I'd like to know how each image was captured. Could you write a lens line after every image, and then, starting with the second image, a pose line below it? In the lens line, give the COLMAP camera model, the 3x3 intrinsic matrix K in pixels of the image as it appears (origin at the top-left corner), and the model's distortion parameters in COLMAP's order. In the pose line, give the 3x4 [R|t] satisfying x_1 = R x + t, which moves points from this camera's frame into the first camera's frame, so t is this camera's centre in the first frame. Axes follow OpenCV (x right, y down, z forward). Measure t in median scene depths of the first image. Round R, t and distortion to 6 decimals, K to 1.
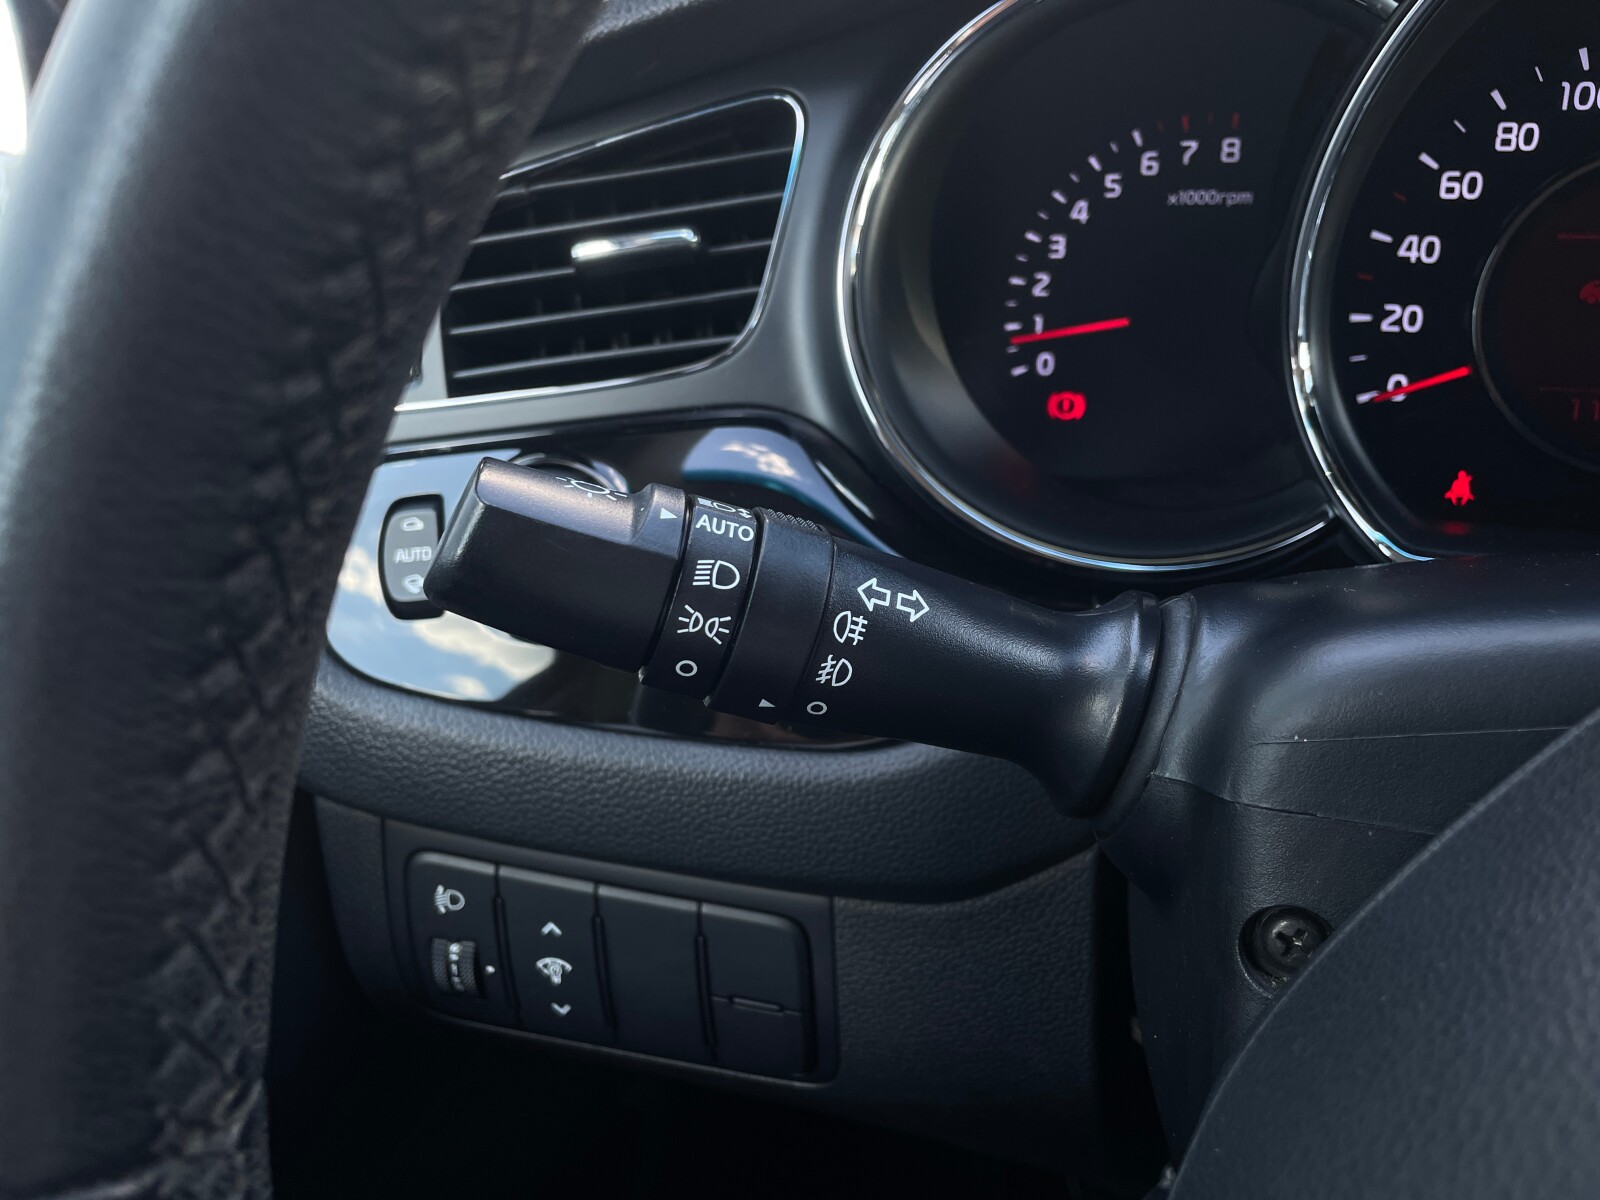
lens RADIAL K [[1236.1, 0, 772.0], [0, 1236.1, 584.0], [0, 0, 1]] dist [0.037581, -0.073283]
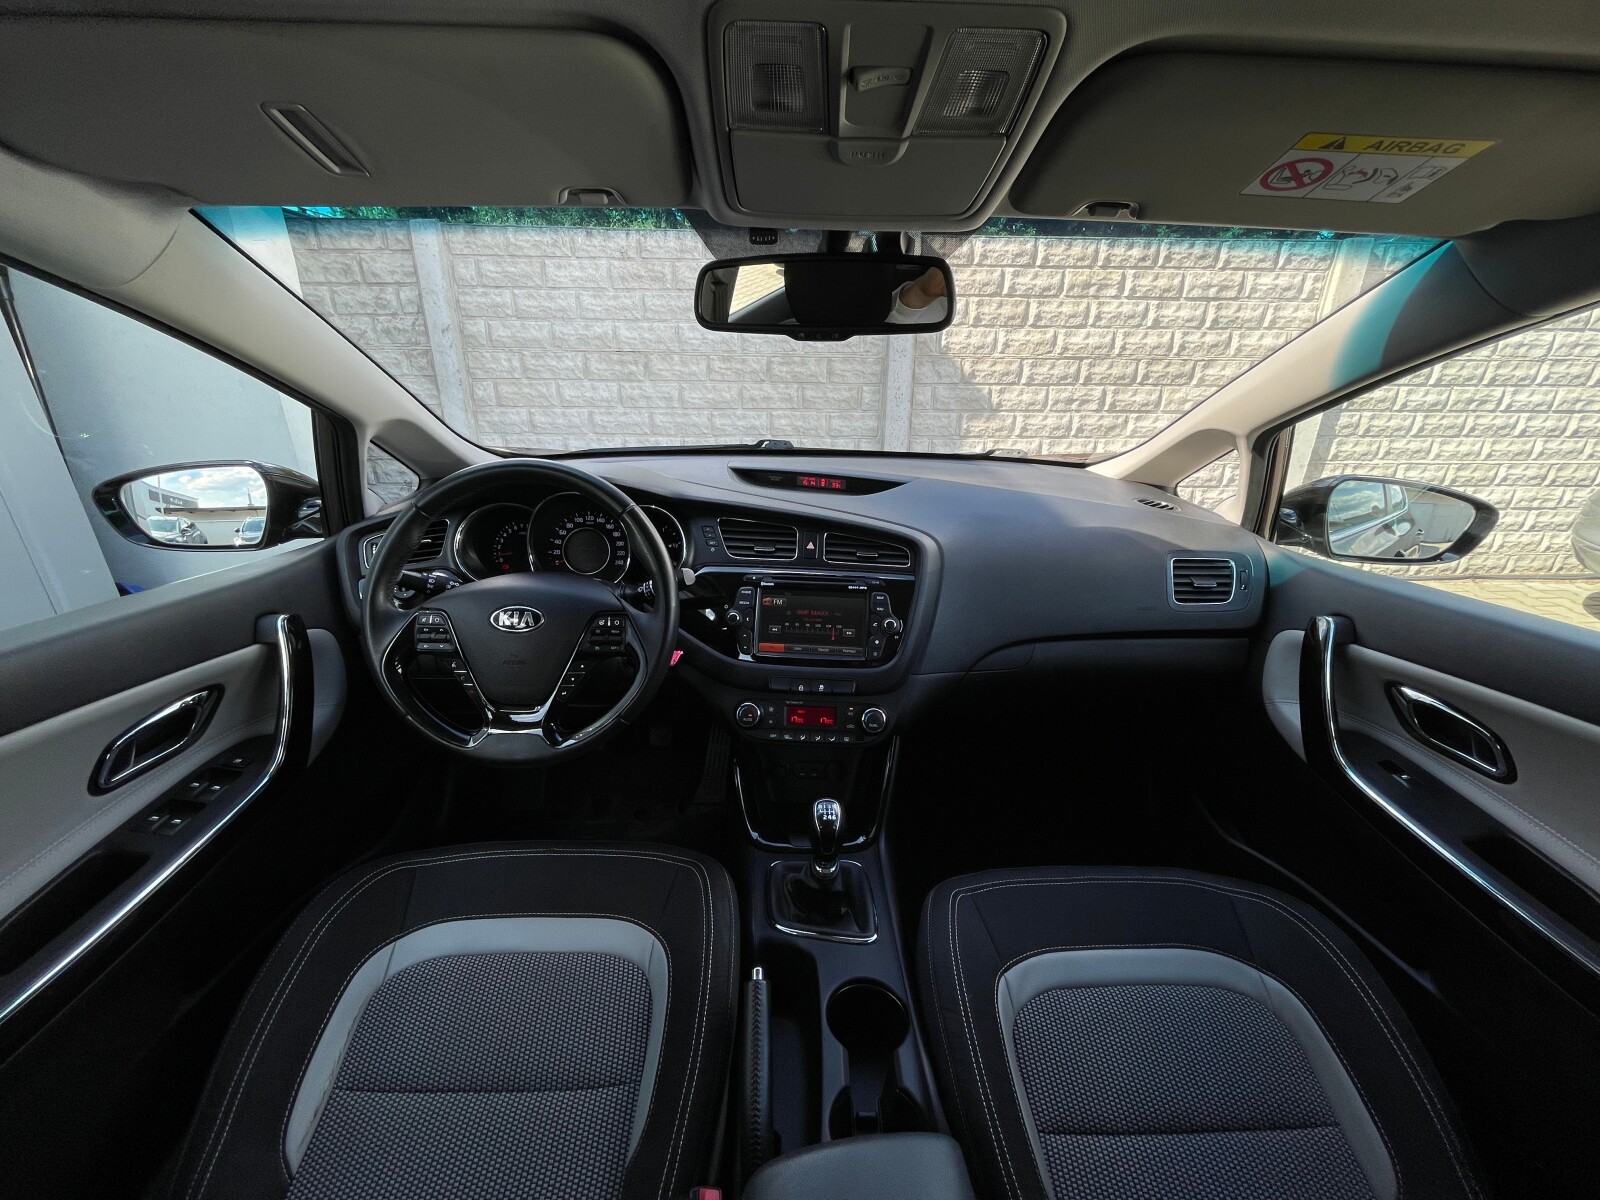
lens RADIAL K [[645.3, 0, 796.5], [0, 645.3, 602.0], [0, 0, 1]] dist [0.000081, 0.003096]
pose [[0.911483, -0.040126, 0.409376, 0.259931], [0.089877, 0.990611, -0.103018, 0.501908], [-0.401398, 0.130692, 0.906531, -2.515137]]
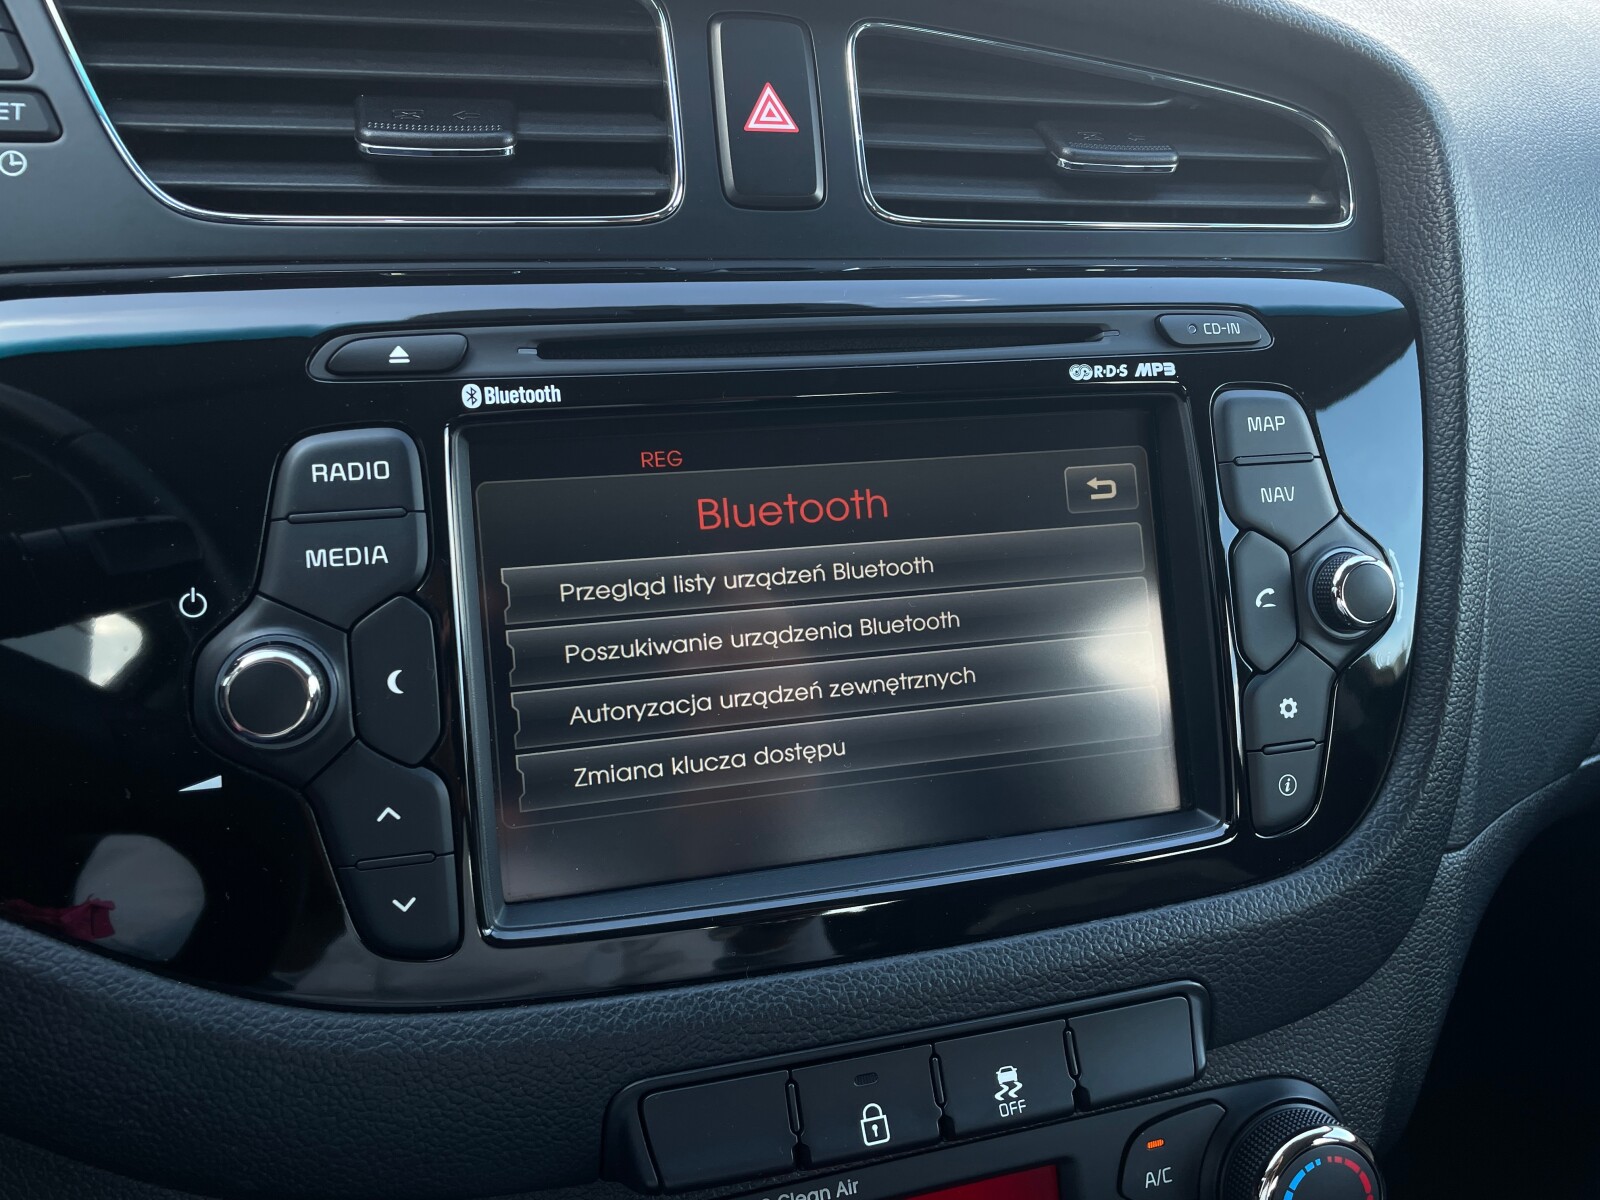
lens RADIAL K [[1217.7, 0, 803.7], [0, 1217.7, 604.4], [0, 0, 1]] dist [0.075367, -0.106576]
pose [[0.720235, -0.183705, 0.668965, 0.979780], [0.219489, 0.975107, 0.031465, 0.235296], [-0.658093, 0.124169, 0.742628, -0.386577]]
